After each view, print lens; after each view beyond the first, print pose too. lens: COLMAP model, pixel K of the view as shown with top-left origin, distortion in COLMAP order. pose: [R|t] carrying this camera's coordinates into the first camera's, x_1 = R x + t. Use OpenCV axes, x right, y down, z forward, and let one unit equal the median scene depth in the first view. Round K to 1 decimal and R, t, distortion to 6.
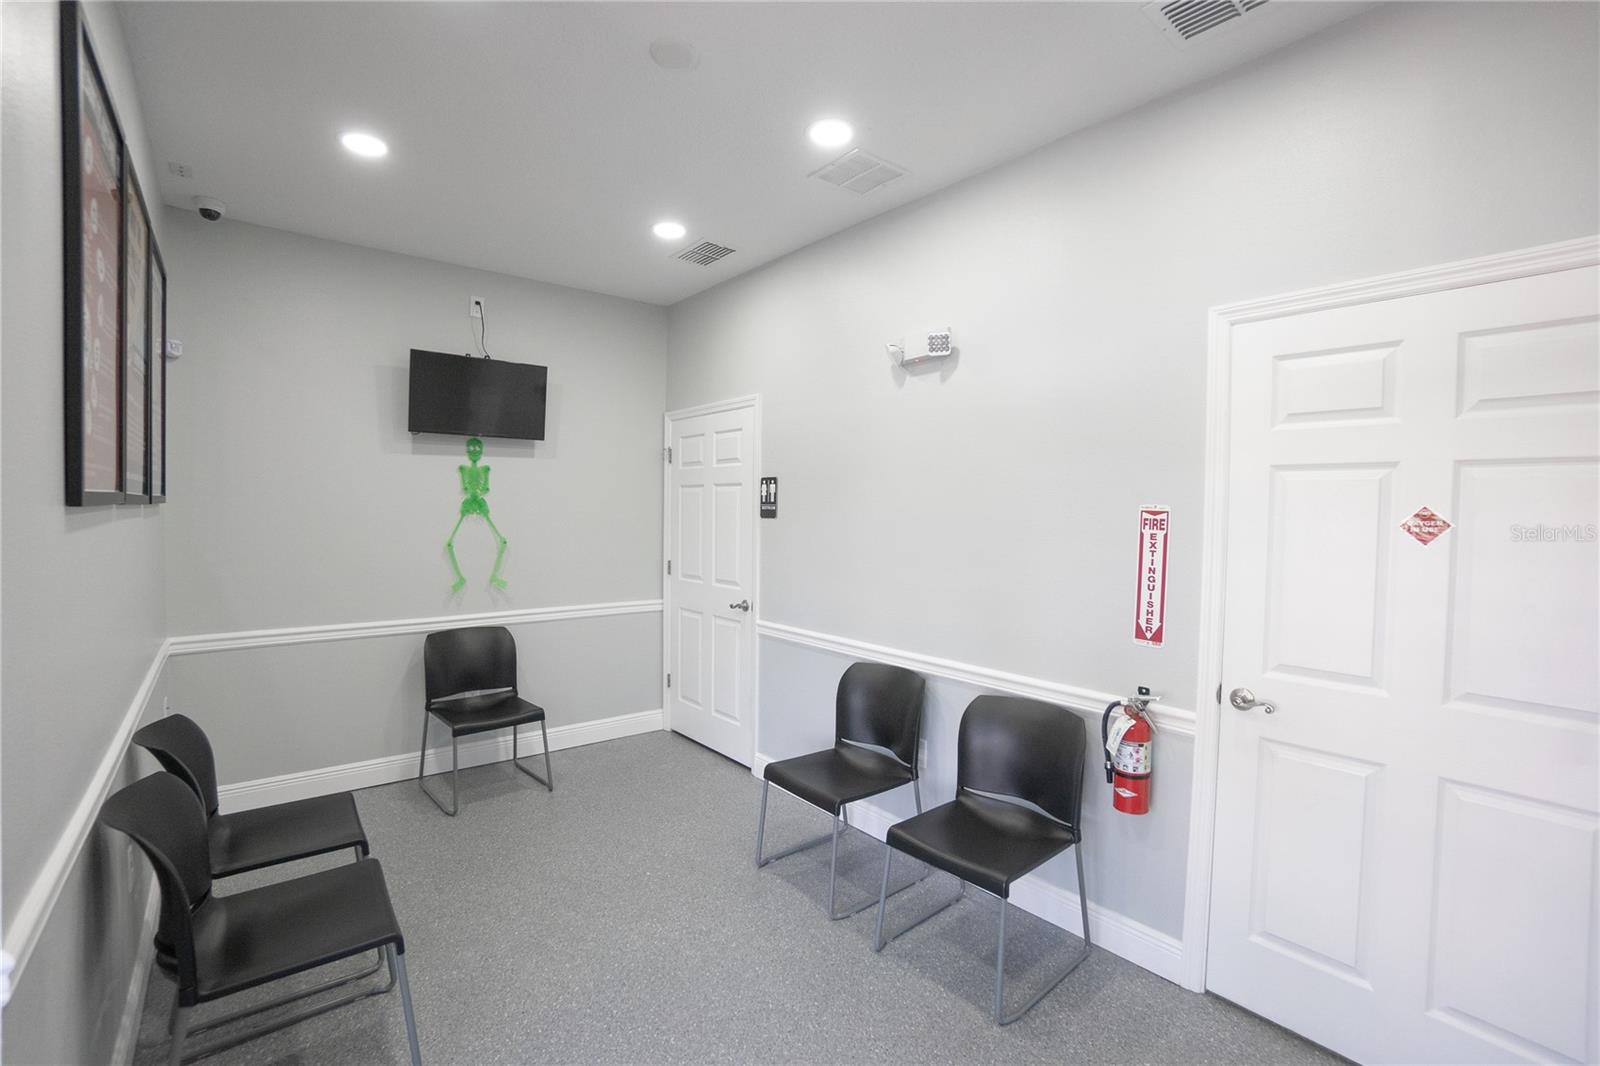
lens RADIAL K [[698.1, 0, 798.5], [0, 698.1, 529.3], [0, 0, 1]] dist [-0.005049, 0.000081]
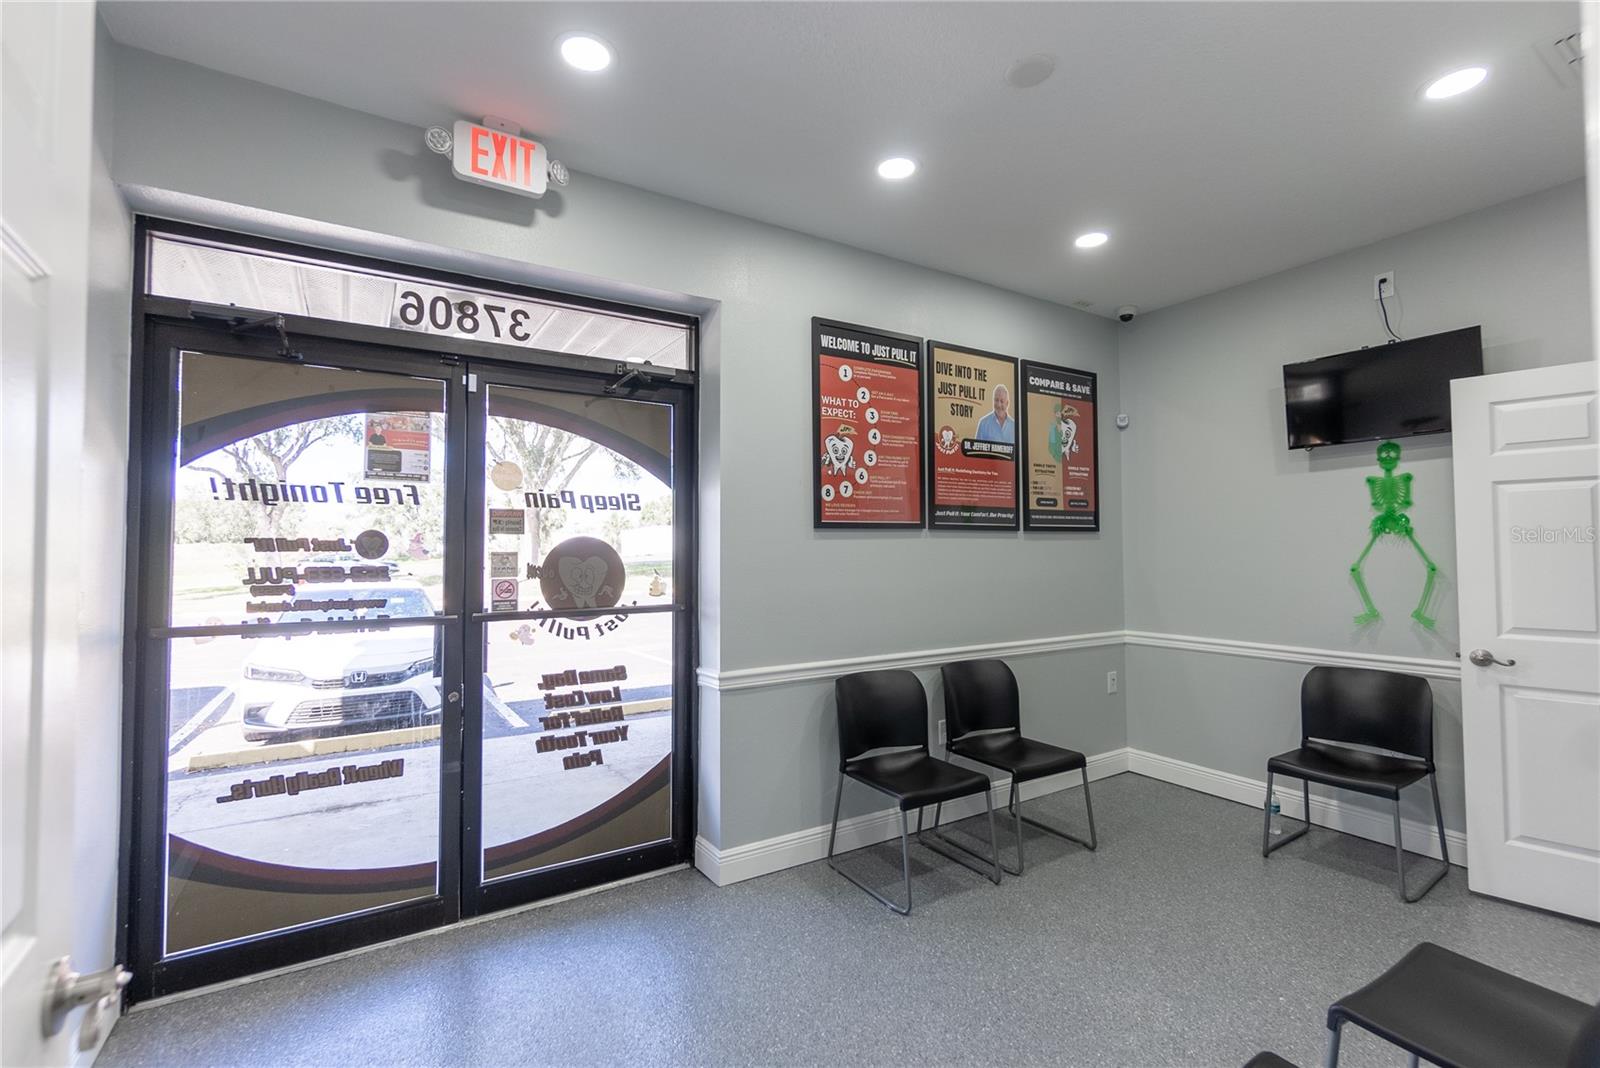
lens RADIAL K [[698.1, 0, 798.5], [0, 698.1, 530.3], [0, 0, 1]] dist [-0.005049, 0.000081]
pose [[-0.105442, -0.045170, -0.993399, 0.428463], [-0.030286, 0.998650, -0.042194, 0.030072], [0.993964, 0.025637, -0.106668, 0.397618]]
